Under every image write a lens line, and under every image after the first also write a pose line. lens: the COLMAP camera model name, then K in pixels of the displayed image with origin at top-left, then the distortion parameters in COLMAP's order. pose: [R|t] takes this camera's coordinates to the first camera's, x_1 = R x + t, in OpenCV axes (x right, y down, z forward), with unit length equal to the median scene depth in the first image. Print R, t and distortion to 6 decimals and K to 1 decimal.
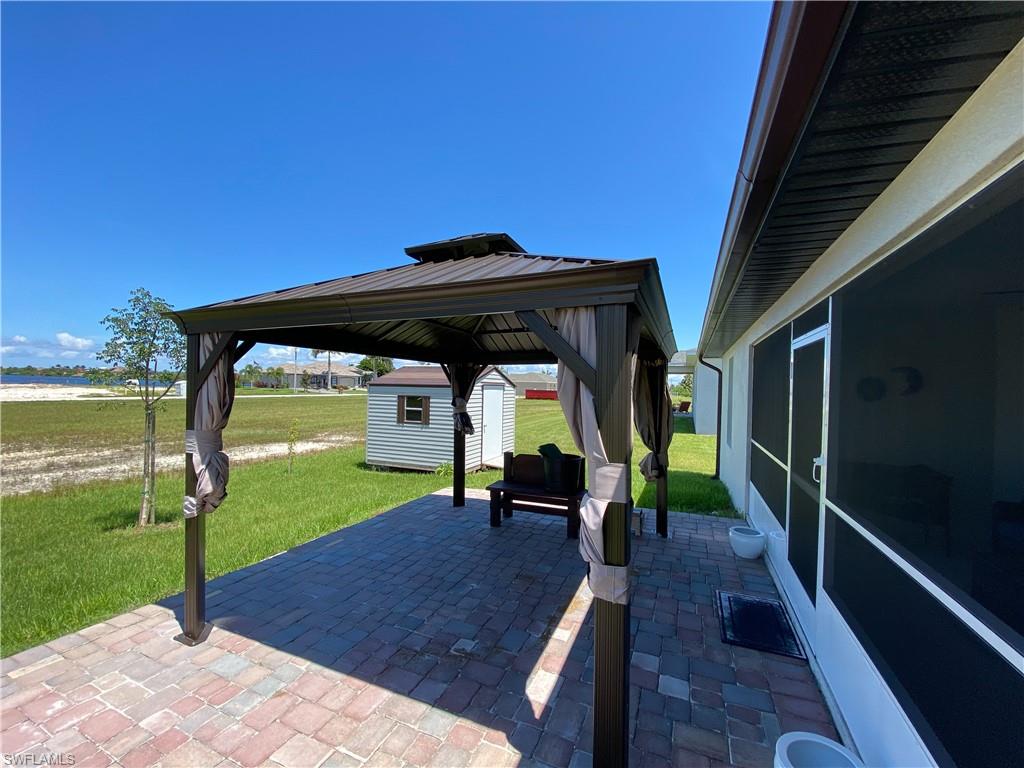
lens RADIAL K [[415.9, 0, 512.0], [0, 415.9, 384.0], [0, 0, 1]] dist [0.026219, -0.021275]
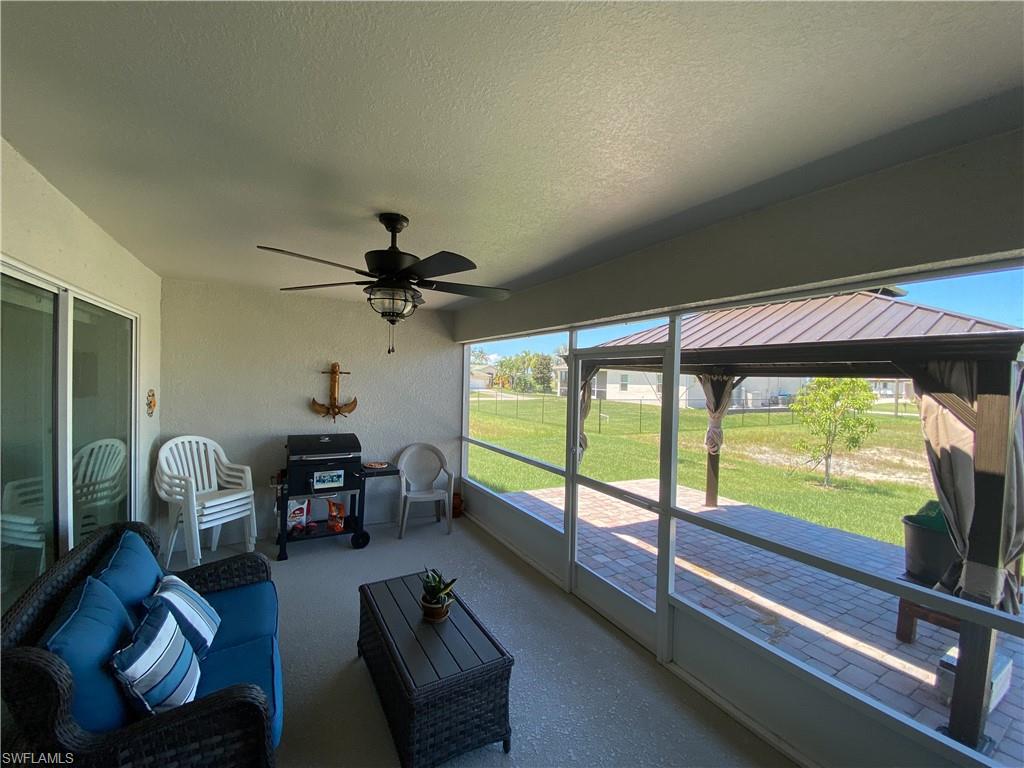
lens RADIAL K [[415.9, 0, 512.0], [0, 415.9, 384.0], [0, 0, 1]] dist [0.026219, -0.021275]
pose [[-0.593013, -0.024996, -0.804805, 1.957024], [-0.038685, 0.999248, -0.002530, -0.027026], [0.804263, 0.029633, -0.593534, 1.614081]]
